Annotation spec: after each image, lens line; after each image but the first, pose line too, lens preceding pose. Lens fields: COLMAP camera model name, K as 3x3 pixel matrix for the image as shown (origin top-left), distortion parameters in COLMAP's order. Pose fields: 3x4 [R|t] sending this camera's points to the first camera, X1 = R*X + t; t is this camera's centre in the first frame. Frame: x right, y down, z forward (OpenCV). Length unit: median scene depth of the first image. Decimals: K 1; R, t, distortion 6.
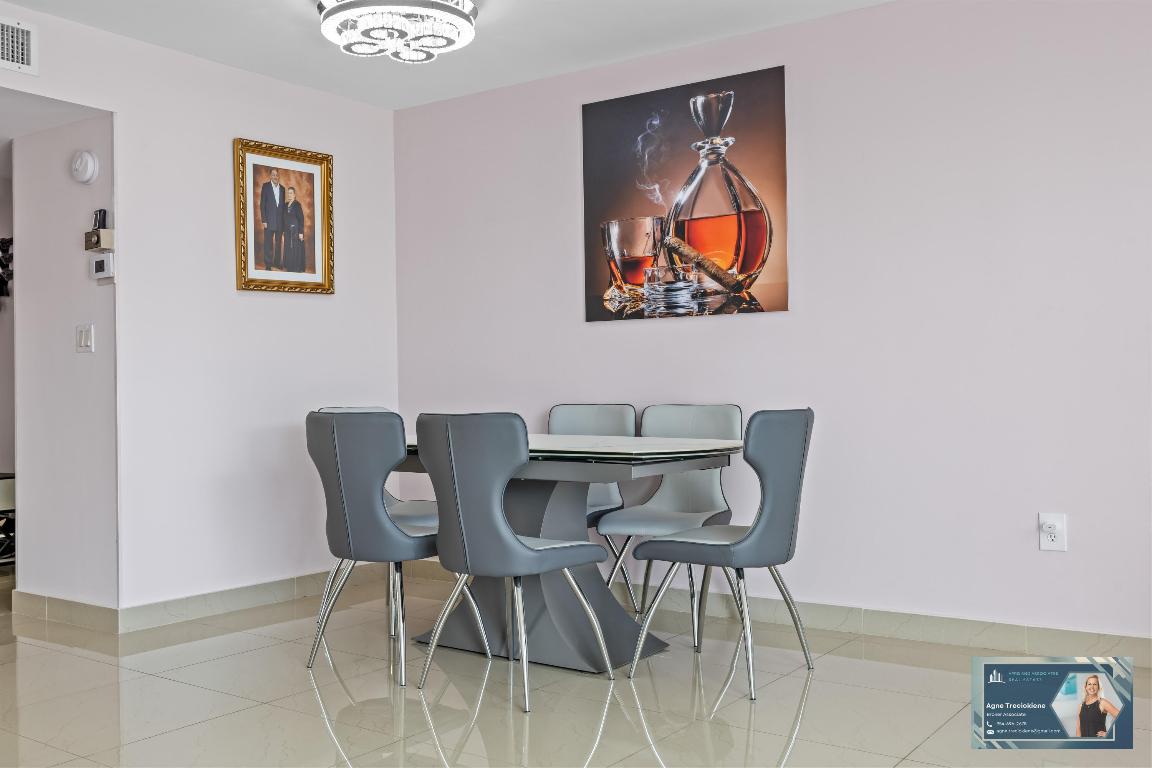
lens RADIAL K [[1086.5, 0, 576.5], [0, 1086.5, 383.5], [0, 0, 1]] dist [-0.011522, 0.000000]
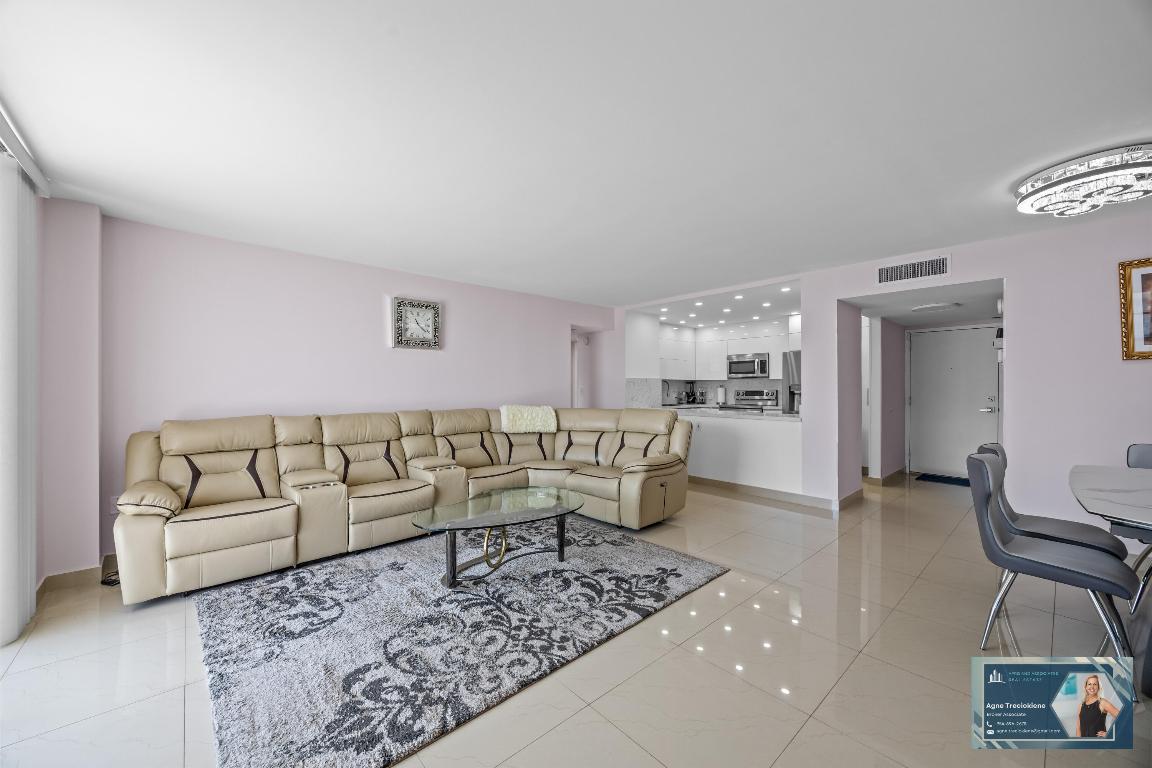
lens RADIAL K [[439.7, 0, 573.2], [0, 439.7, 383.2], [0, 0, 1]] dist [-0.002952, -0.000204]
pose [[-0.225262, 0.009208, -0.974255, 0.496286], [0.007365, 0.999943, 0.007748, -0.066794], [0.974270, -0.005430, -0.225317, 0.391989]]
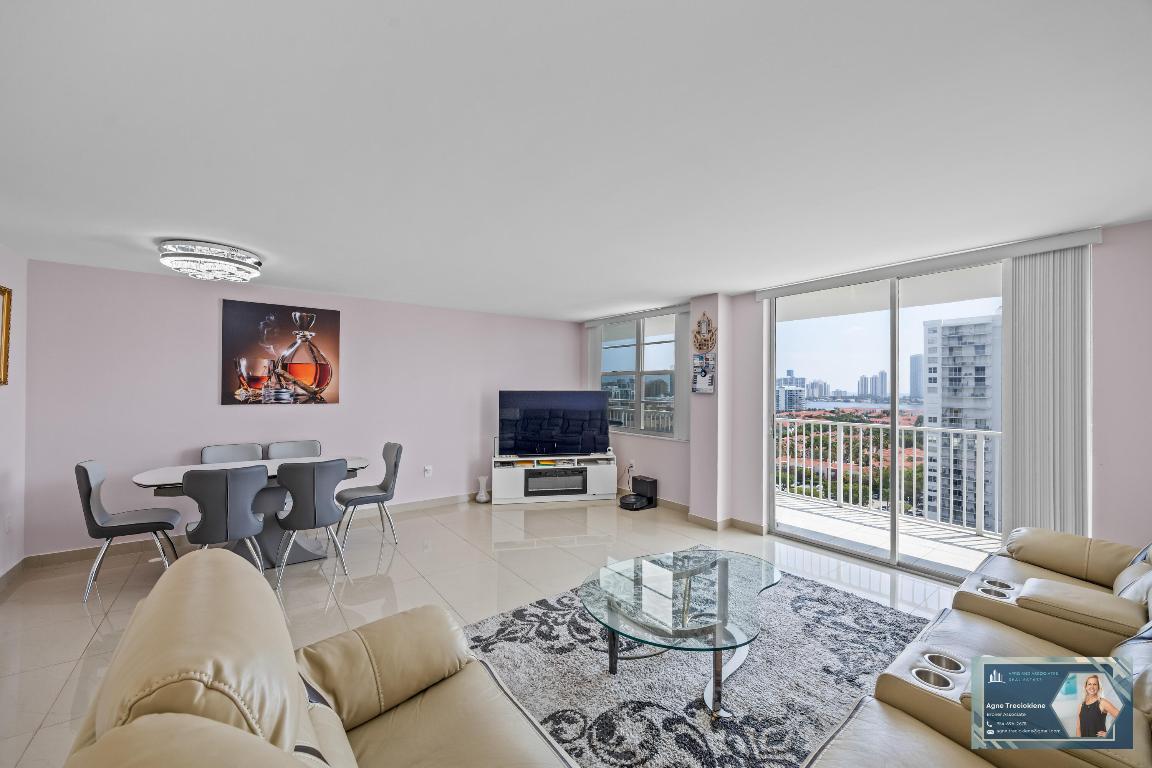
lens RADIAL K [[439.7, 0, 568.1], [0, 439.7, 381.2], [0, 0, 1]] dist [-0.002952, -0.000204]
pose [[0.318527, 0.033180, 0.947333, -0.613461], [-0.013039, 0.999446, -0.030621, -0.090669], [-0.947824, -0.002599, 0.318783, 0.120014]]
